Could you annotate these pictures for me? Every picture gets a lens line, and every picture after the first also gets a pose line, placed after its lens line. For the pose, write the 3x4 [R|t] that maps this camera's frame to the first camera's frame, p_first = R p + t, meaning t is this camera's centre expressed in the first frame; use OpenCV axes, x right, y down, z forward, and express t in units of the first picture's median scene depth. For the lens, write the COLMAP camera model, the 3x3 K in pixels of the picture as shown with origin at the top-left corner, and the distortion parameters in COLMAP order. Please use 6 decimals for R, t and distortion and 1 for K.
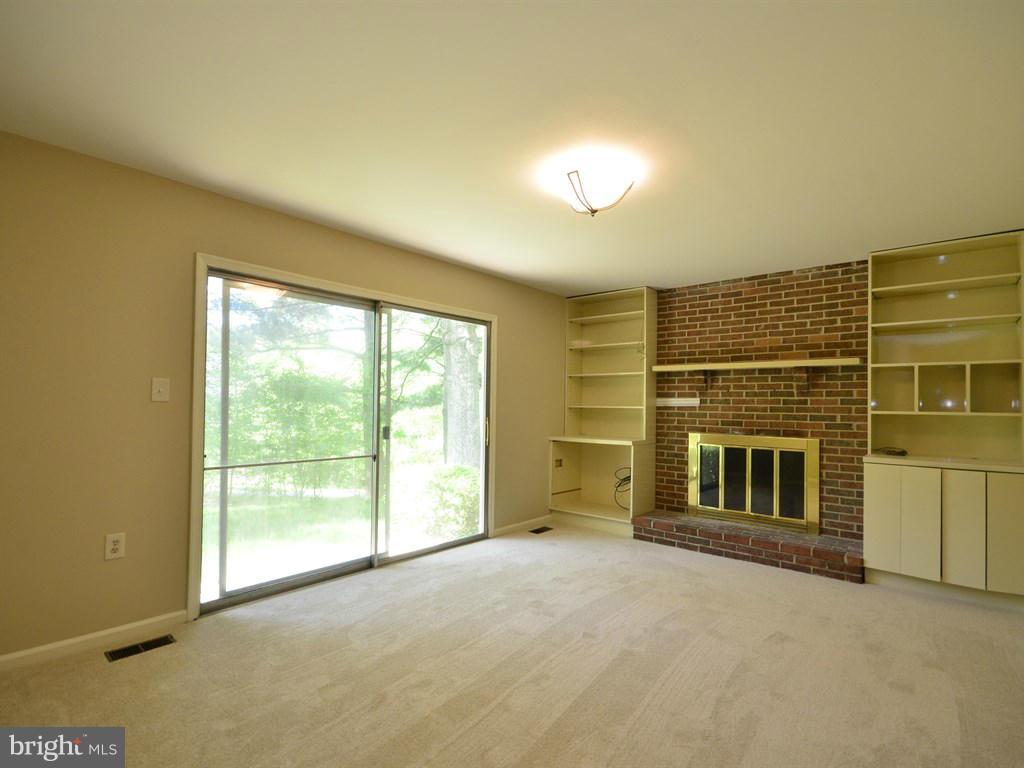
lens RADIAL K [[506.0, 0, 514.5], [0, 506.0, 397.9], [0, 0, 1]] dist [-0.002221, -0.001401]
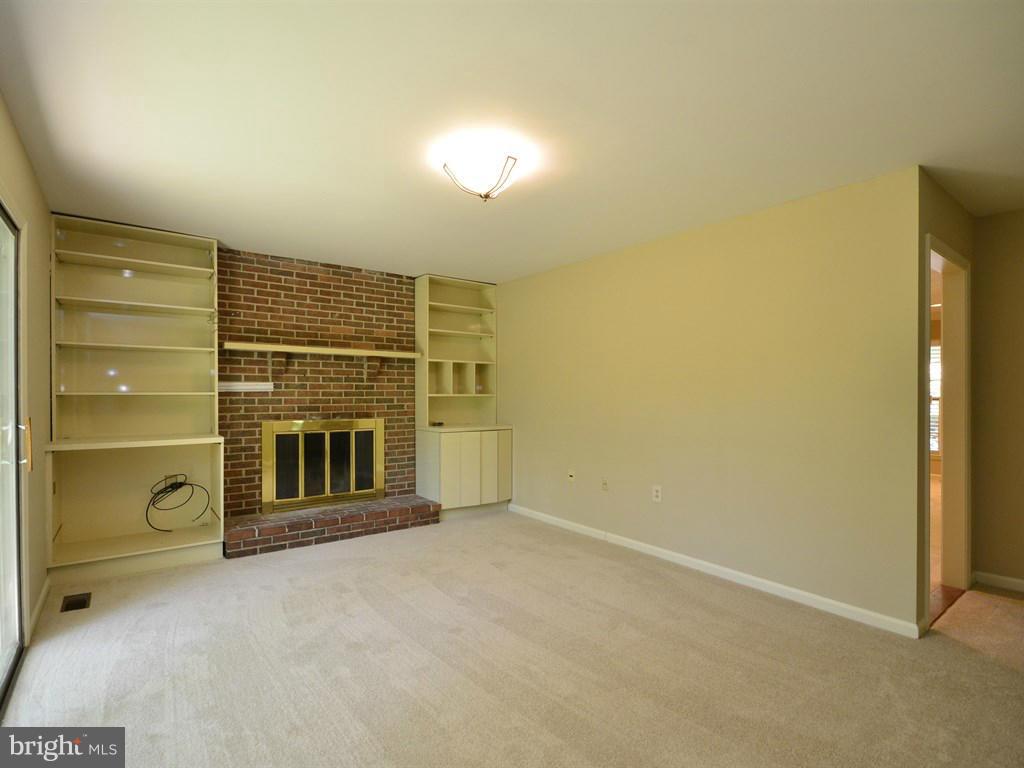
lens RADIAL K [[506.0, 0, 514.5], [0, 506.0, 397.9], [0, 0, 1]] dist [-0.002221, -0.001401]
pose [[0.211764, -0.022298, 0.977066, -0.470520], [-0.014227, 0.999563, 0.025895, -0.001679], [-0.977217, -0.019385, 0.211355, 0.427575]]
